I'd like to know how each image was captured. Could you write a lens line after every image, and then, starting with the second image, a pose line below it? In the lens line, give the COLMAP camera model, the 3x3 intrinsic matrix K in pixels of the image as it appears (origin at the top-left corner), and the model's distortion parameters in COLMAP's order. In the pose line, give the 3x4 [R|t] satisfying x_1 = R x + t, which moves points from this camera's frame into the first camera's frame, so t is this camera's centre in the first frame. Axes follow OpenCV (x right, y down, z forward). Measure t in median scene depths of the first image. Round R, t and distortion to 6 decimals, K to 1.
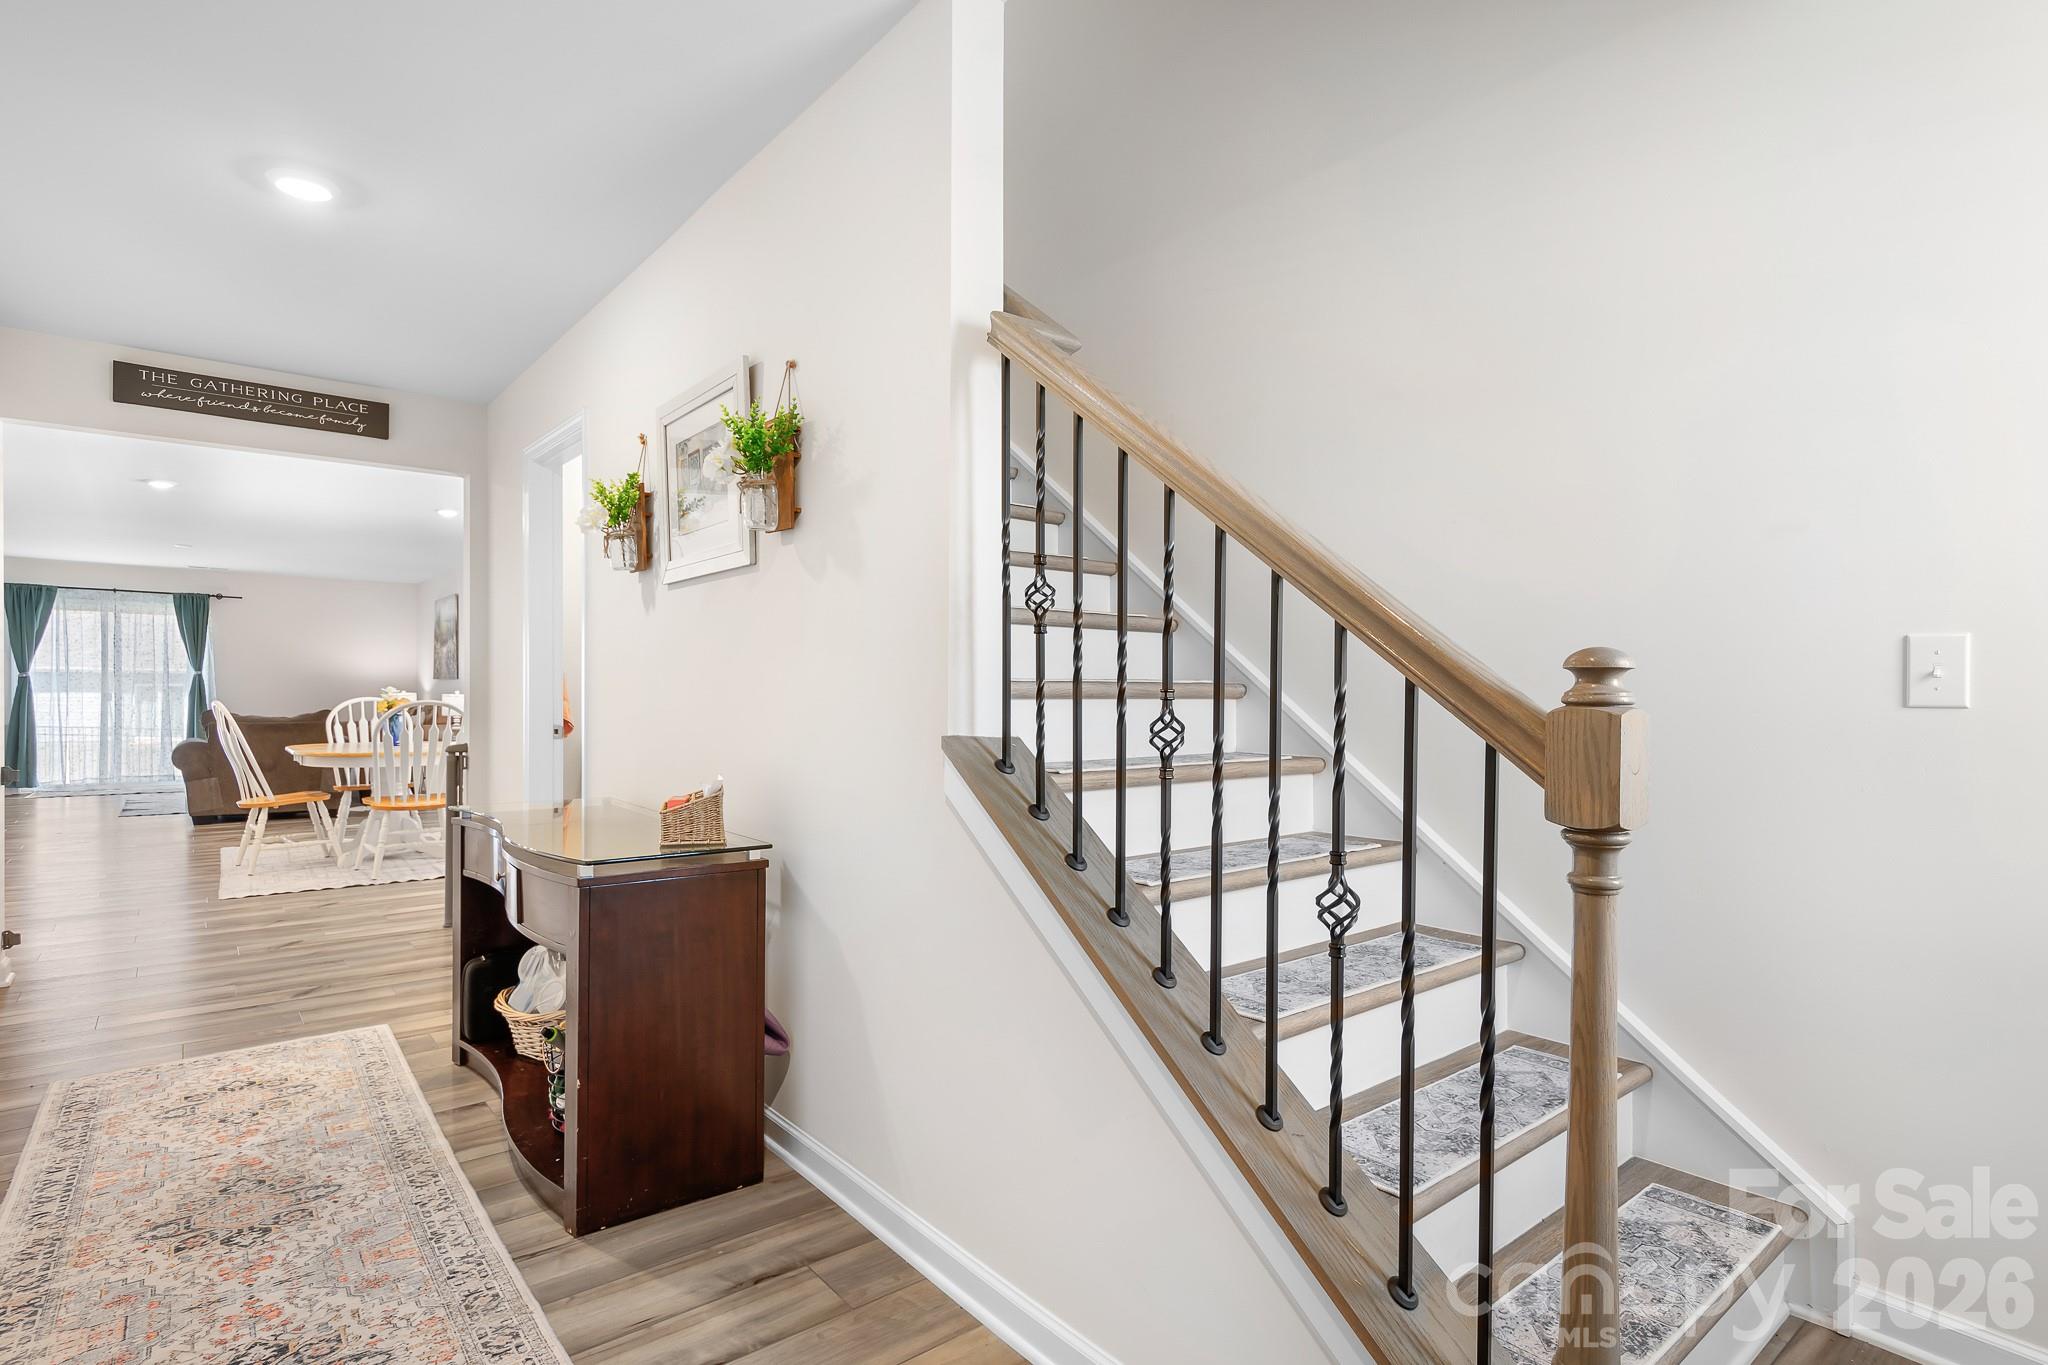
lens RADIAL K [[1058.8, 0, 1024.0], [0, 1058.8, 682.5], [0, 0, 1]] dist [0.004998, 0.001093]
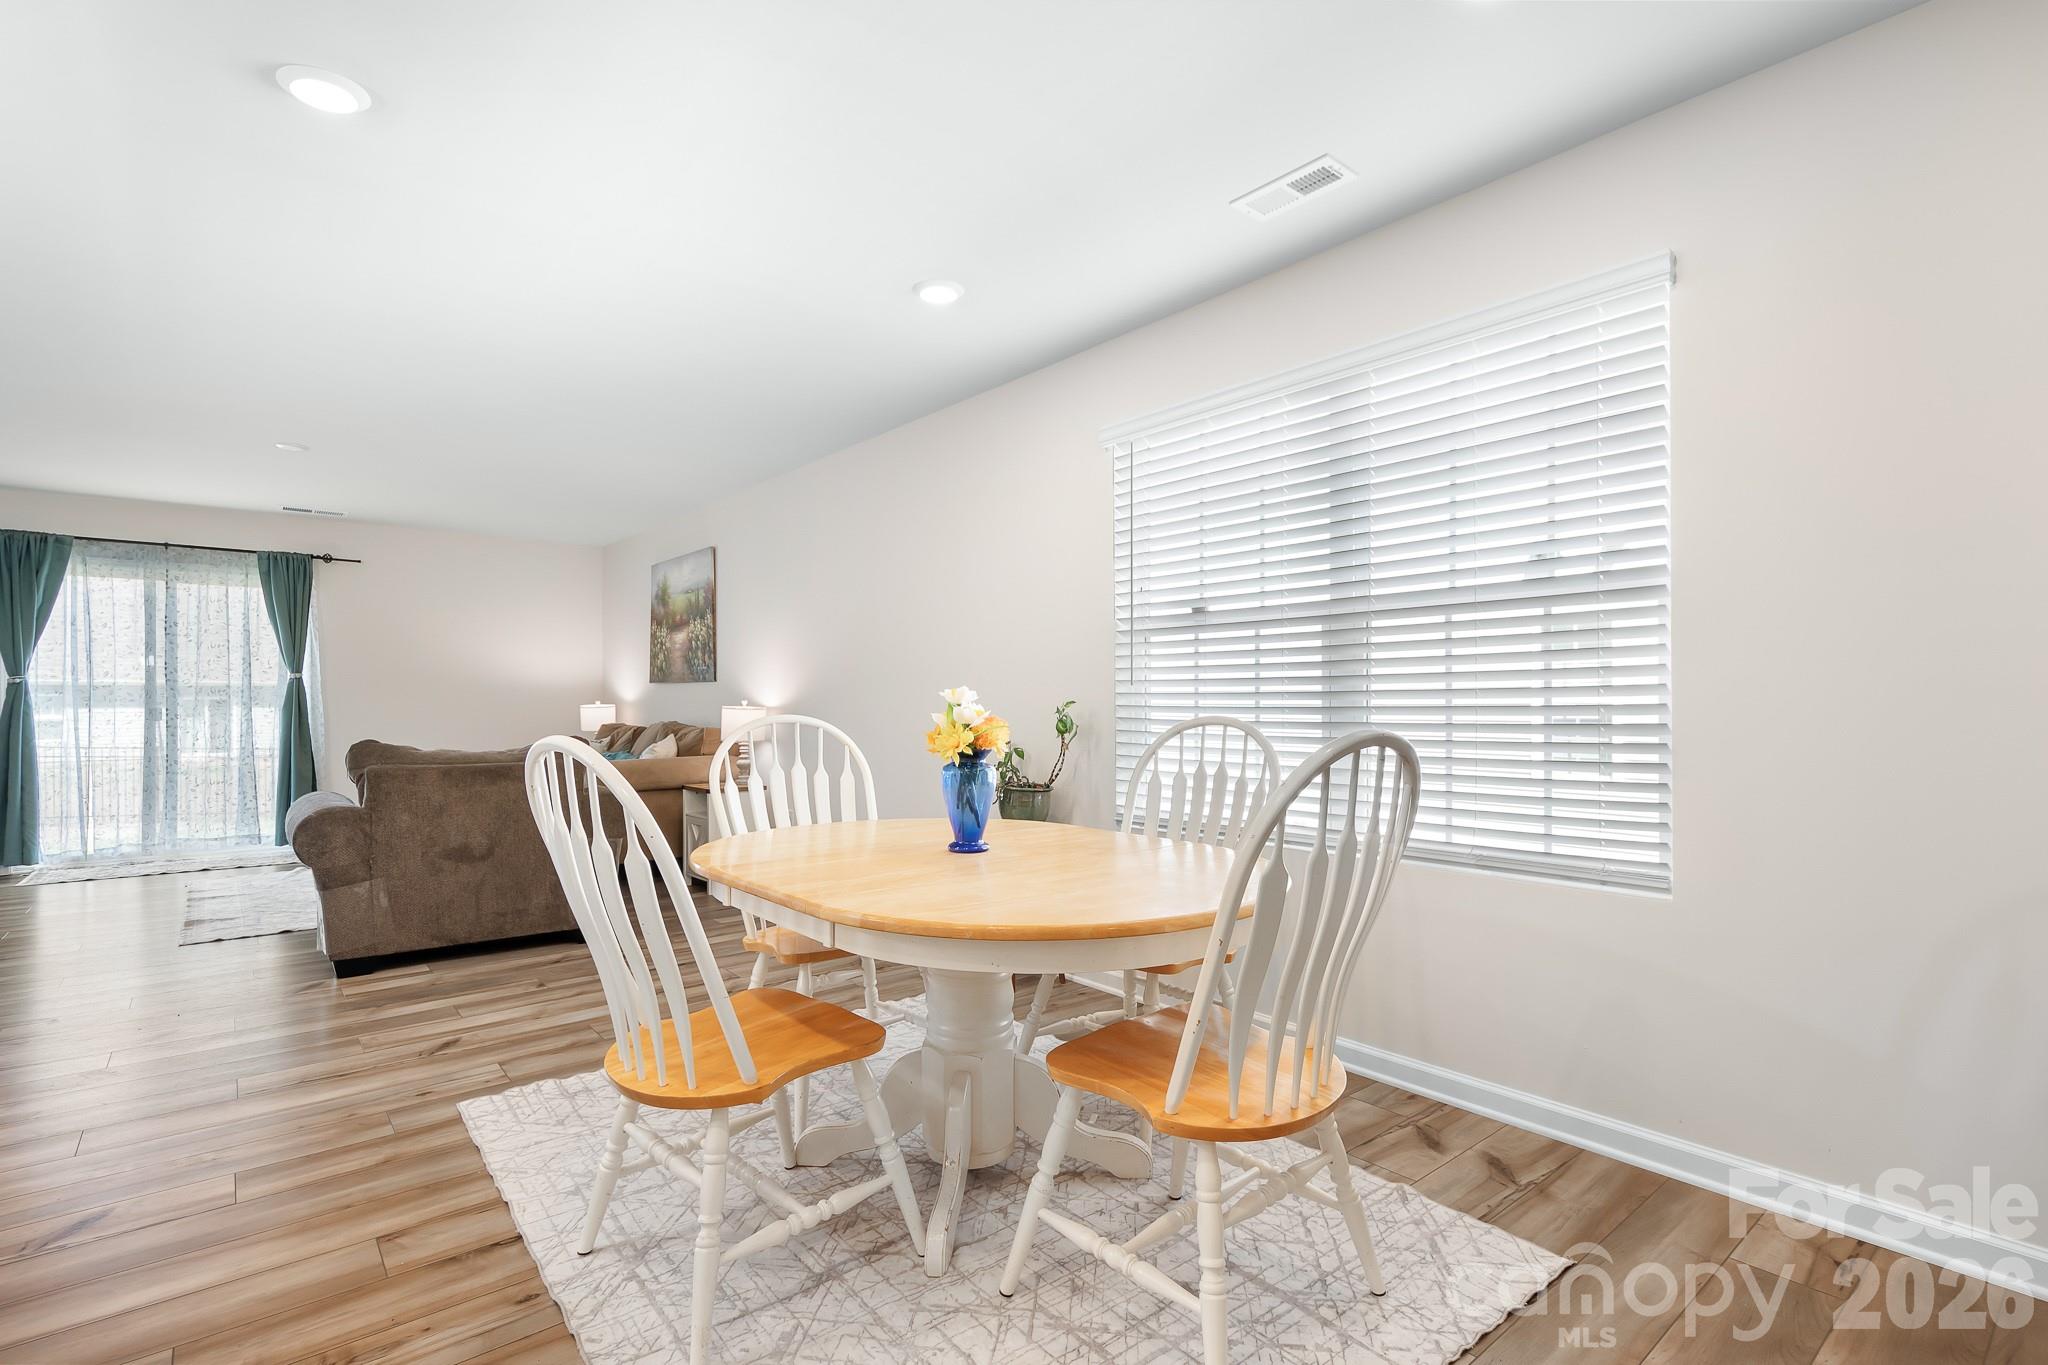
lens RADIAL K [[963.0, 0, 1024.0], [0, 963.0, 682.5], [0, 0, 1]] dist [-0.001815, -0.000443]
pose [[0.999647, -0.009272, 0.024879, -0.365469], [0.009506, 0.999911, -0.009323, 0.004816], [-0.024790, 0.009557, 0.999647, 0.422568]]
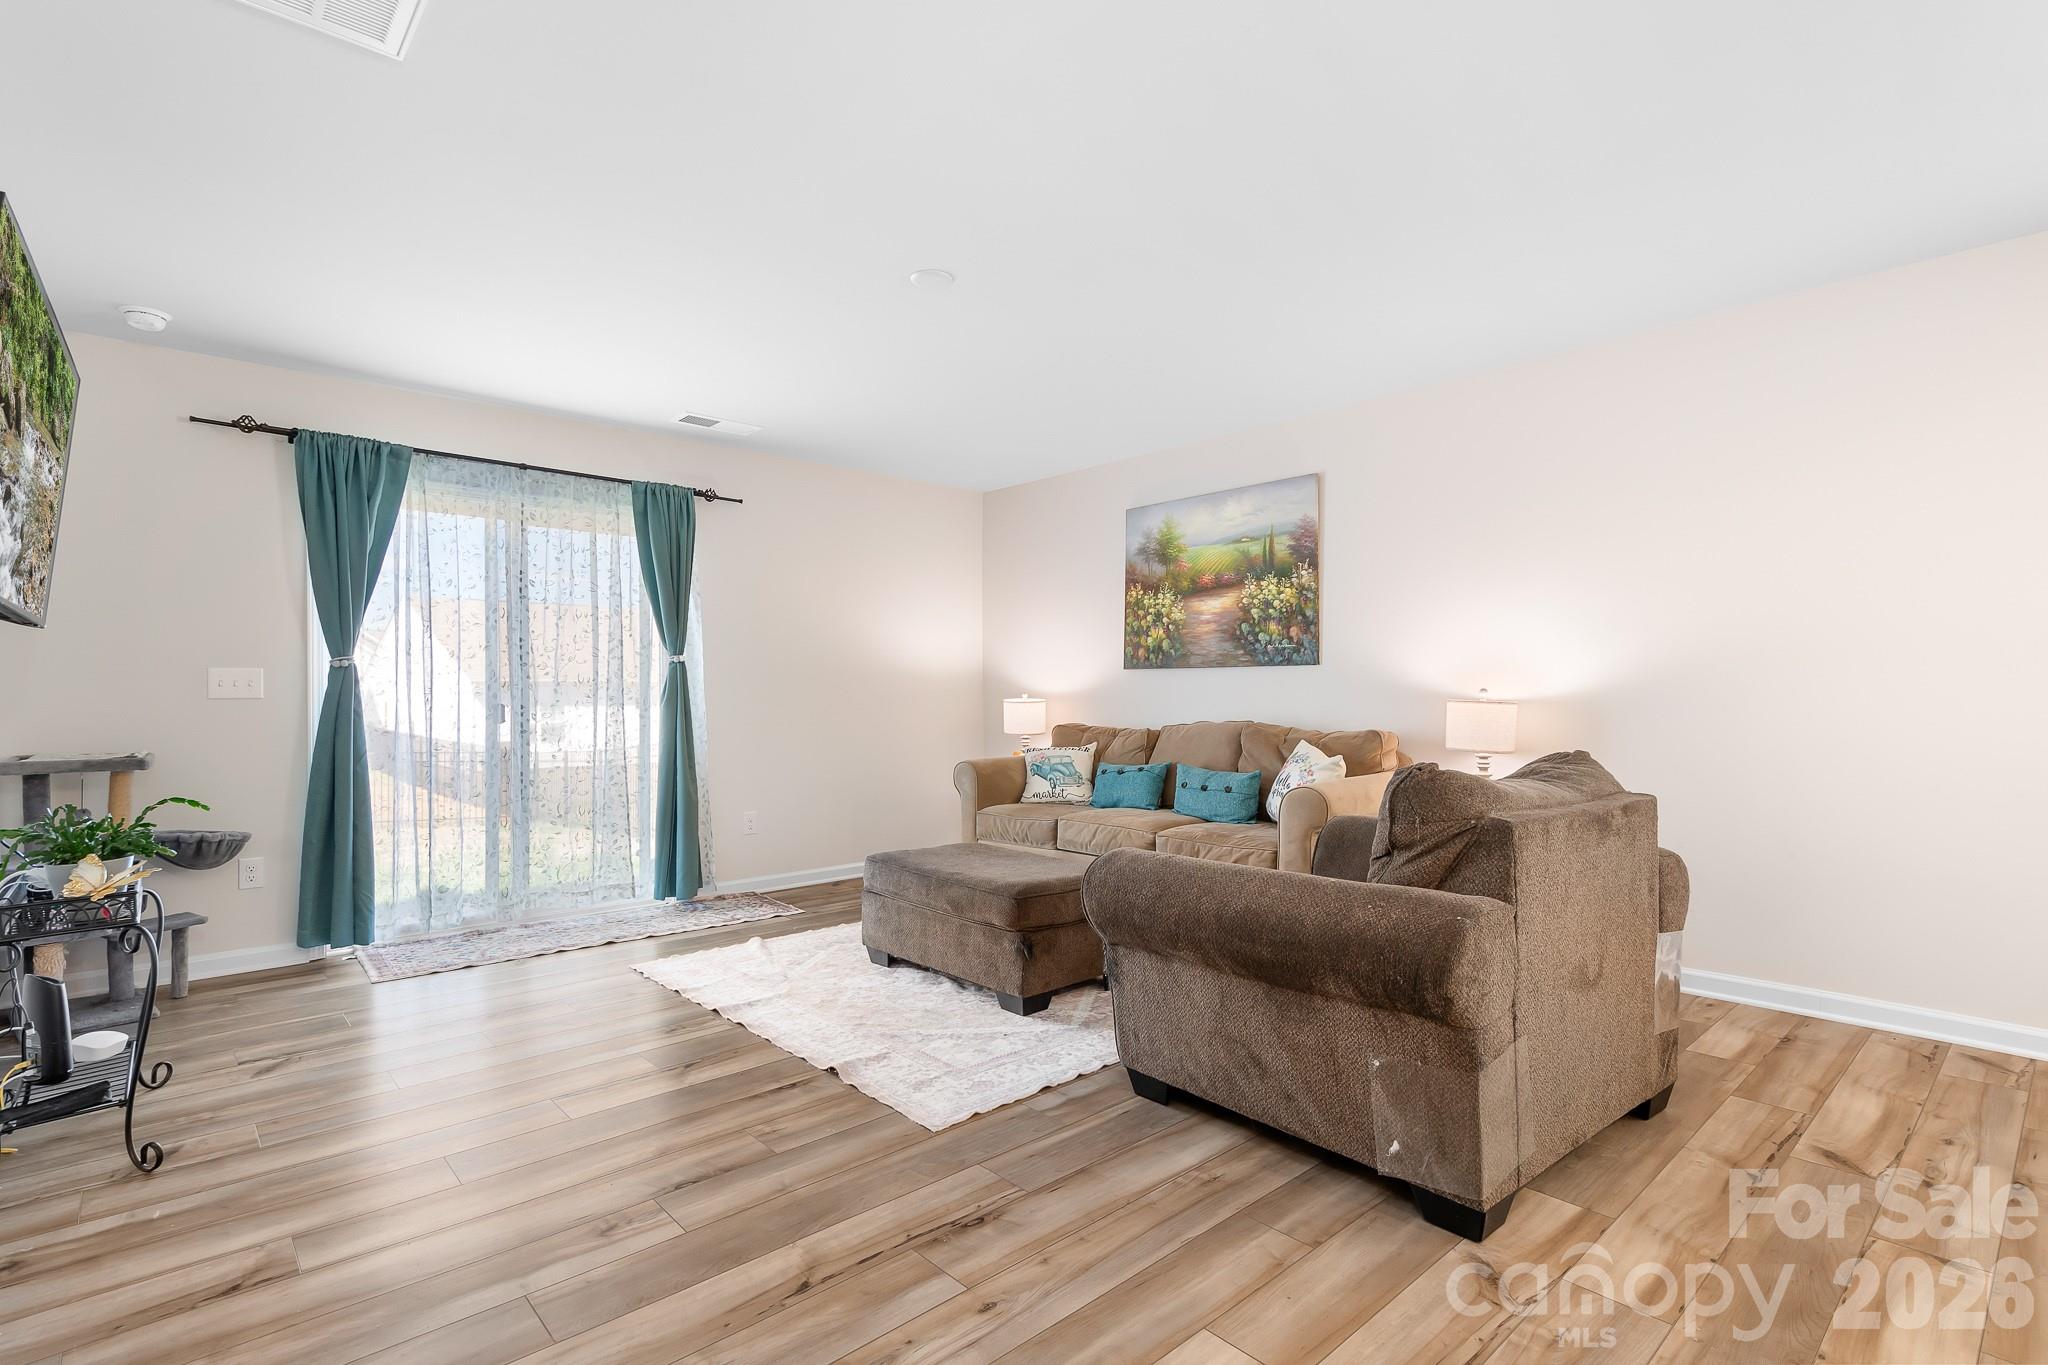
lens RADIAL K [[971.6, 0, 1024.0], [0, 971.6, 682.5], [0, 0, 1]] dist [0.018664, -0.000203]
pose [[0.998486, -0.011276, 0.053845, -0.681345], [0.011449, 0.999930, -0.002903, 0.004337], [-0.053808, 0.003515, 0.998545, 0.597683]]
